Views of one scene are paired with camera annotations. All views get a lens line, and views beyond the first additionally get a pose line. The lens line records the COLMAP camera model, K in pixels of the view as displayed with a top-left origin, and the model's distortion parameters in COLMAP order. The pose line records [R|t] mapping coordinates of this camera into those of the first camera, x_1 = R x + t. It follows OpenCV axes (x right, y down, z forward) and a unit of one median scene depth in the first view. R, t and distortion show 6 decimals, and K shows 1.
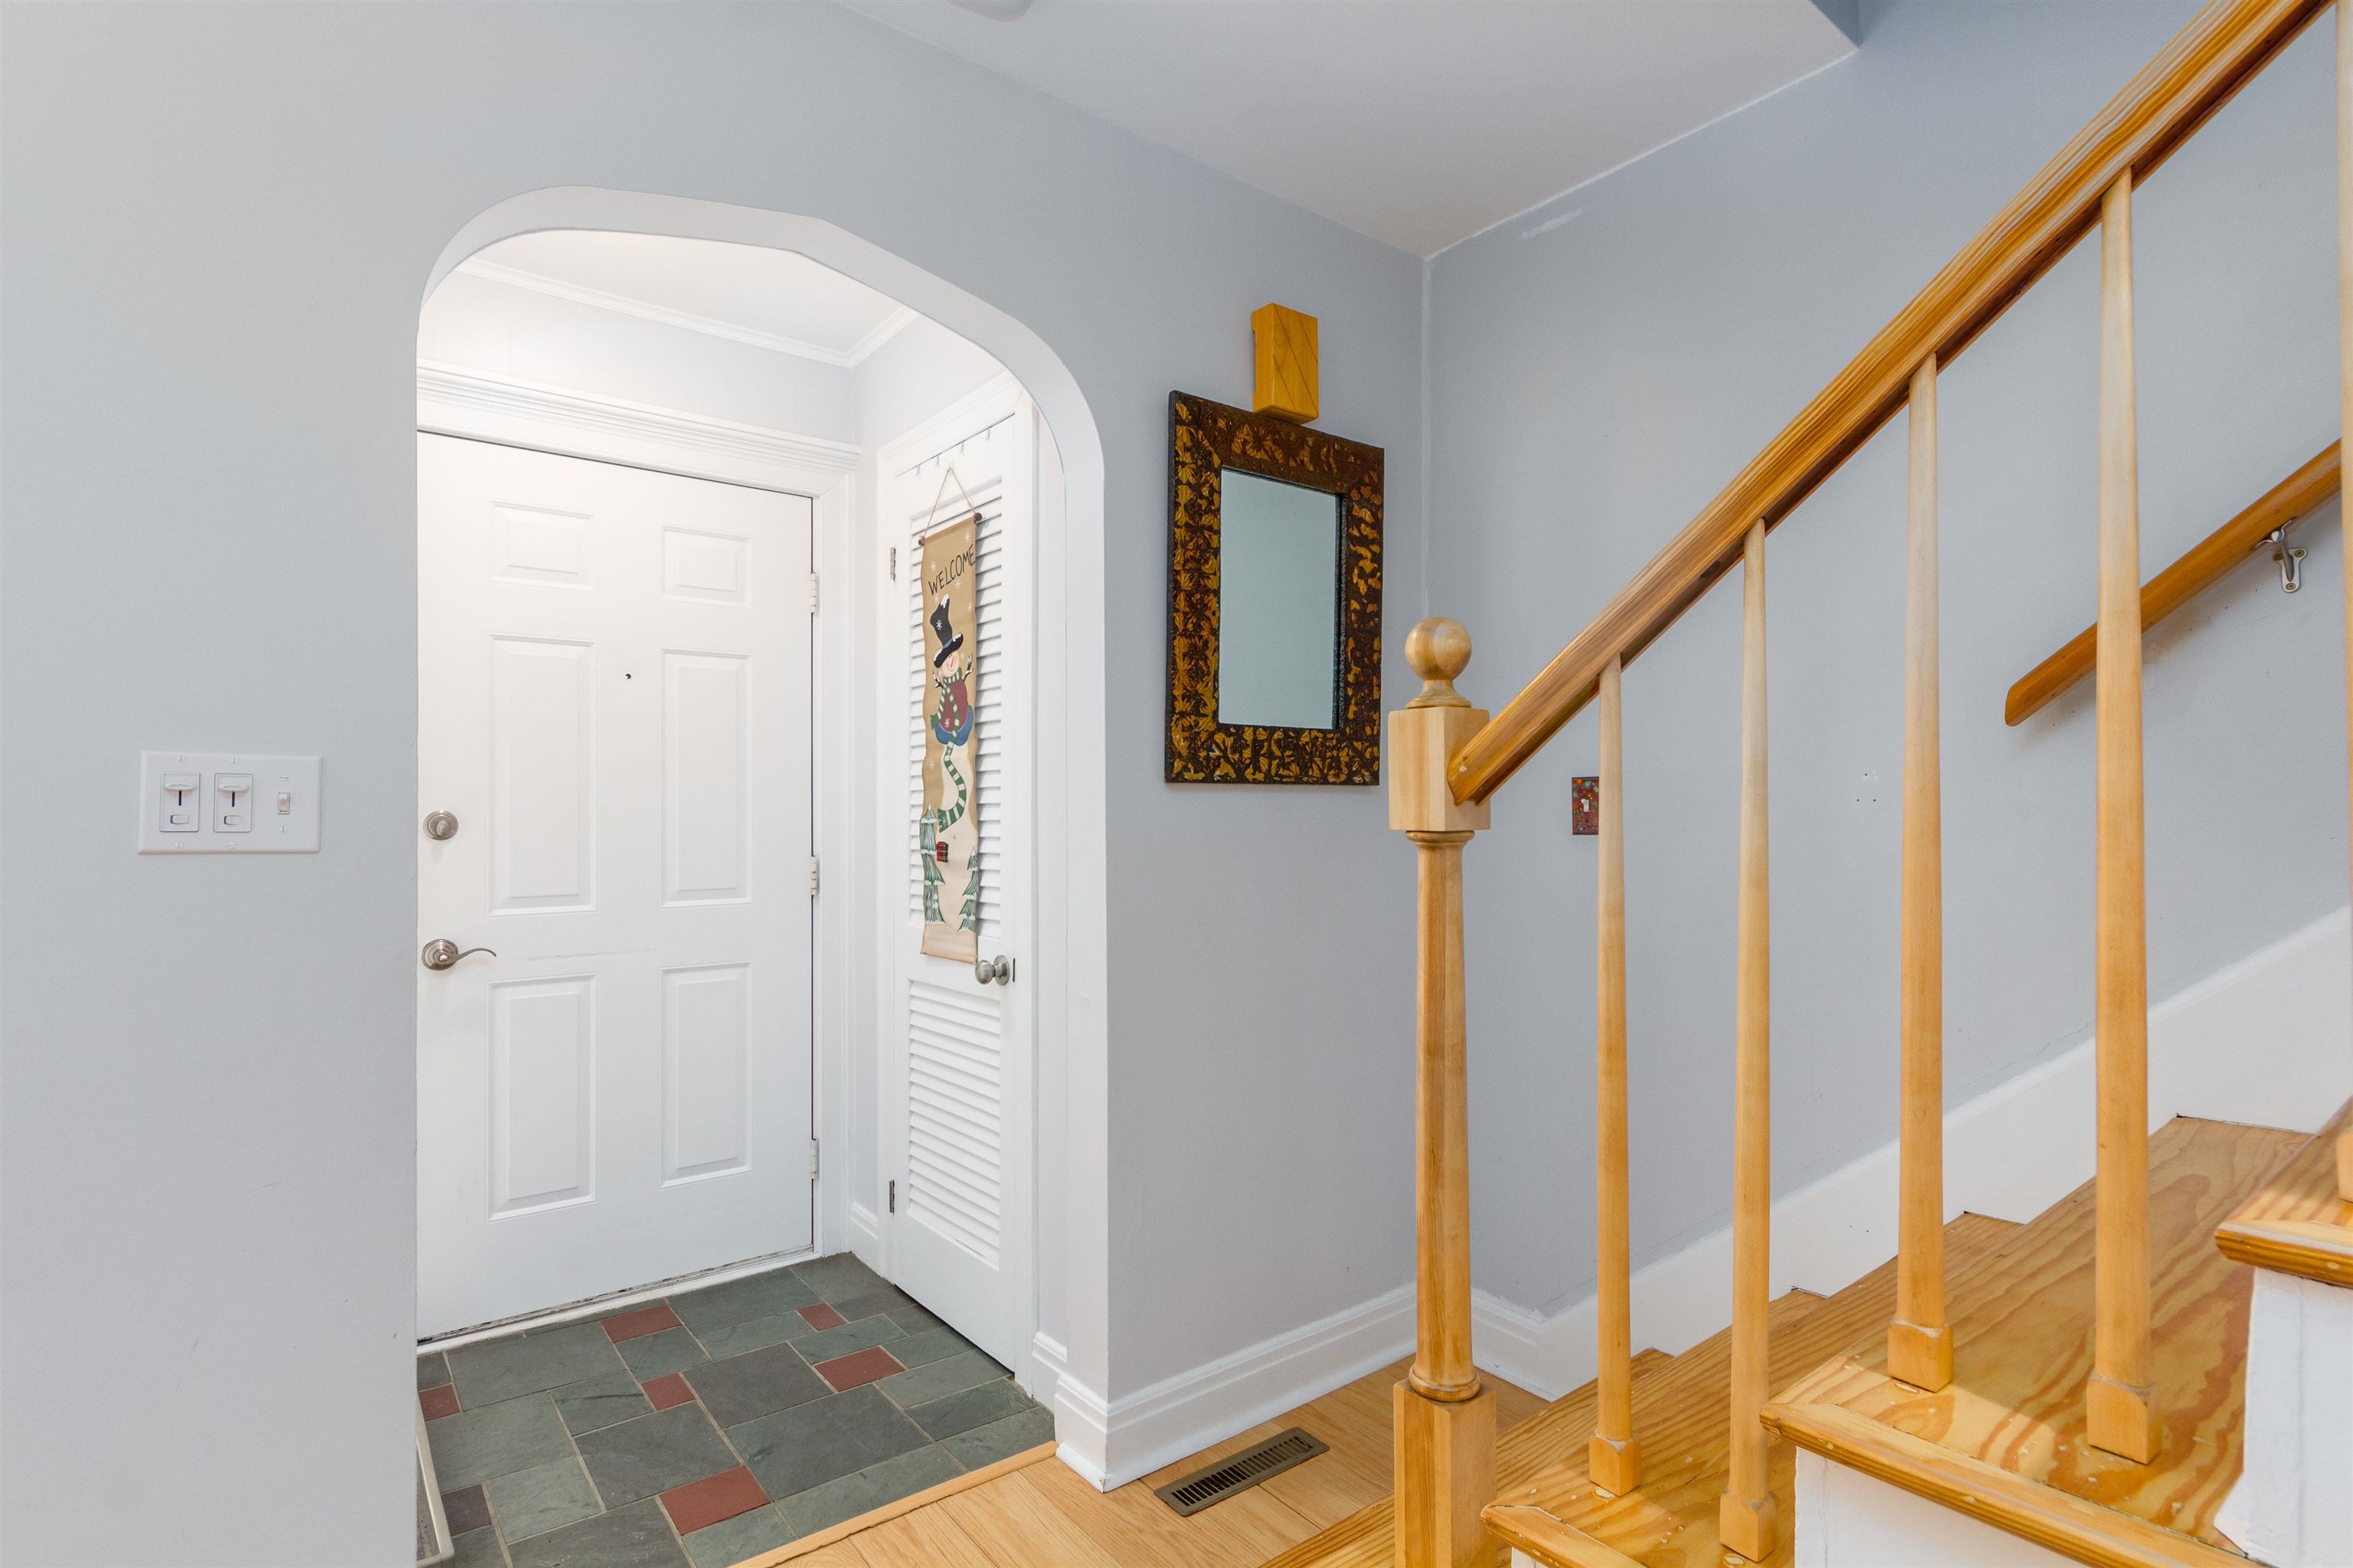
lens RADIAL K [[1130.5, 0, 1192.5], [0, 1130.5, 816.3], [0, 0, 1]] dist [0.003337, 0.000234]
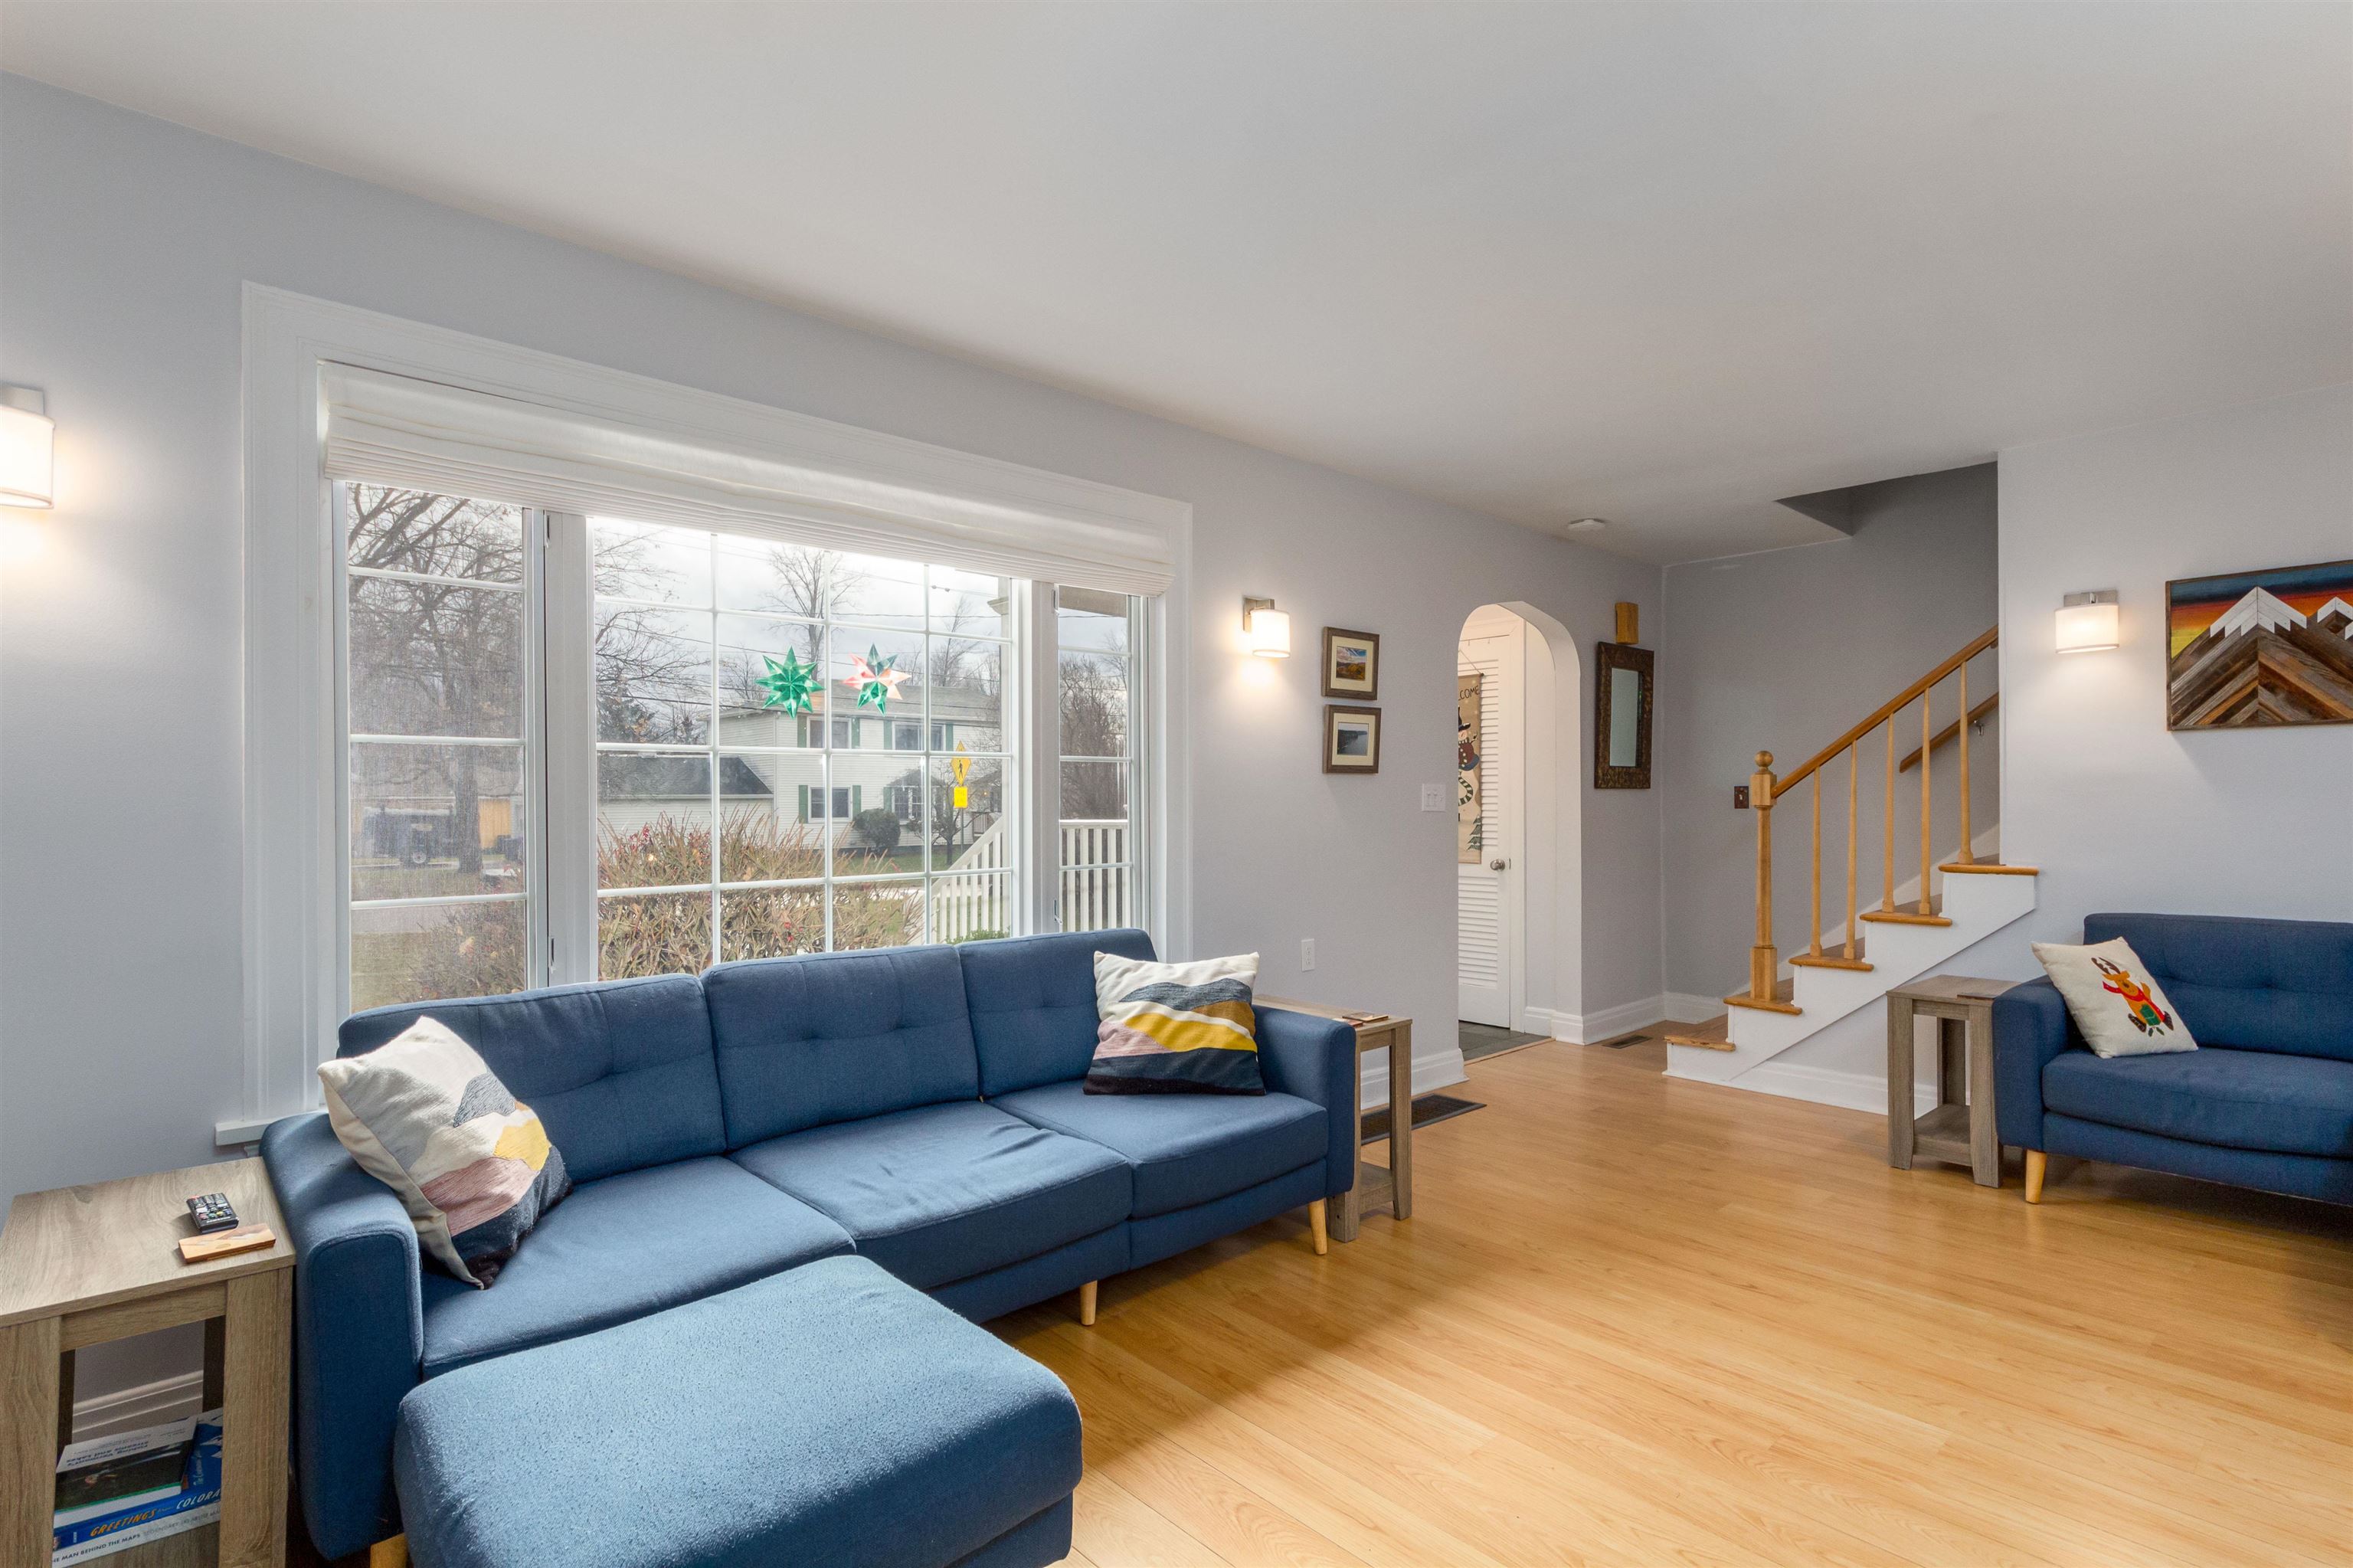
lens RADIAL K [[1127.2, 0, 1193.5], [0, 1127.2, 803.0], [0, 0, 1]] dist [0.004438, 0.000043]
pose [[0.996427, -0.001537, 0.084450, -1.037505], [0.001078, 0.999984, 0.005488, -0.010573], [-0.084457, -0.005377, 0.996413, -1.361627]]
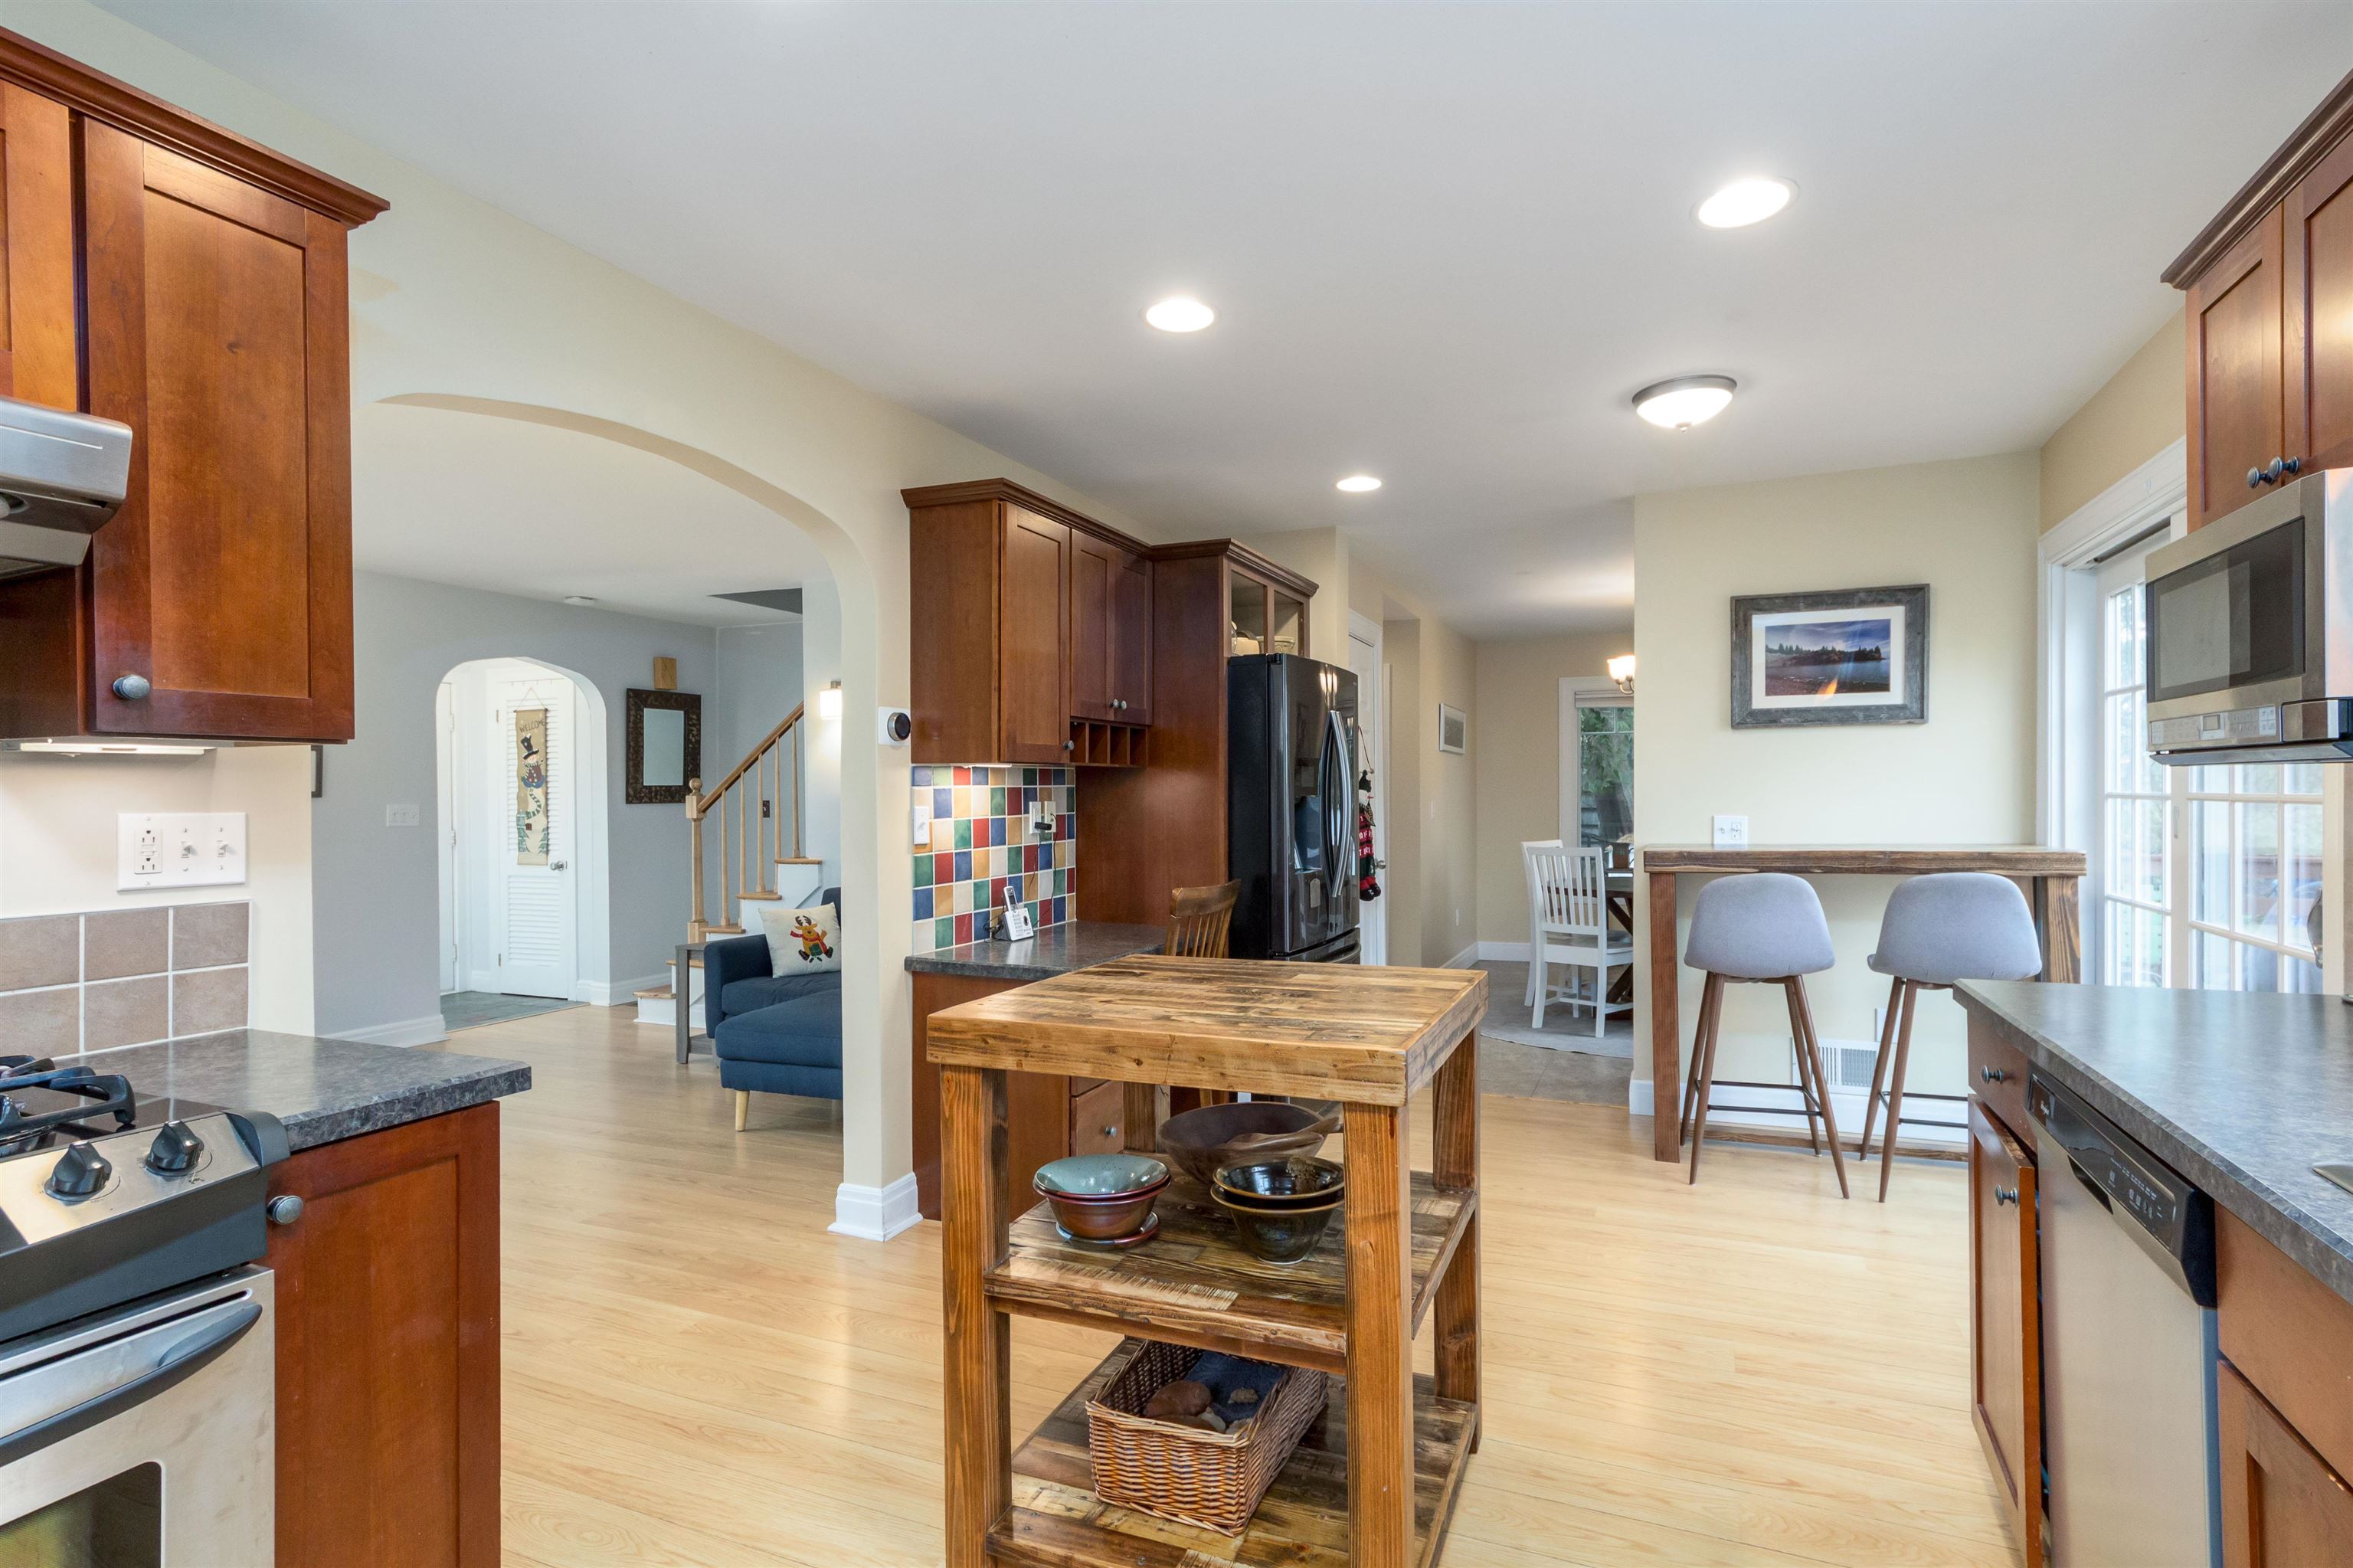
lens RADIAL K [[1127.2, 0, 1231.2], [0, 1127.2, 798.2], [0, 0, 1]] dist [0.004438, 0.000043]
pose [[0.862047, -0.007176, 0.506778, -0.152070], [0.003597, 0.999961, 0.008040, -0.059304], [-0.506816, -0.005108, 0.862039, -2.462022]]
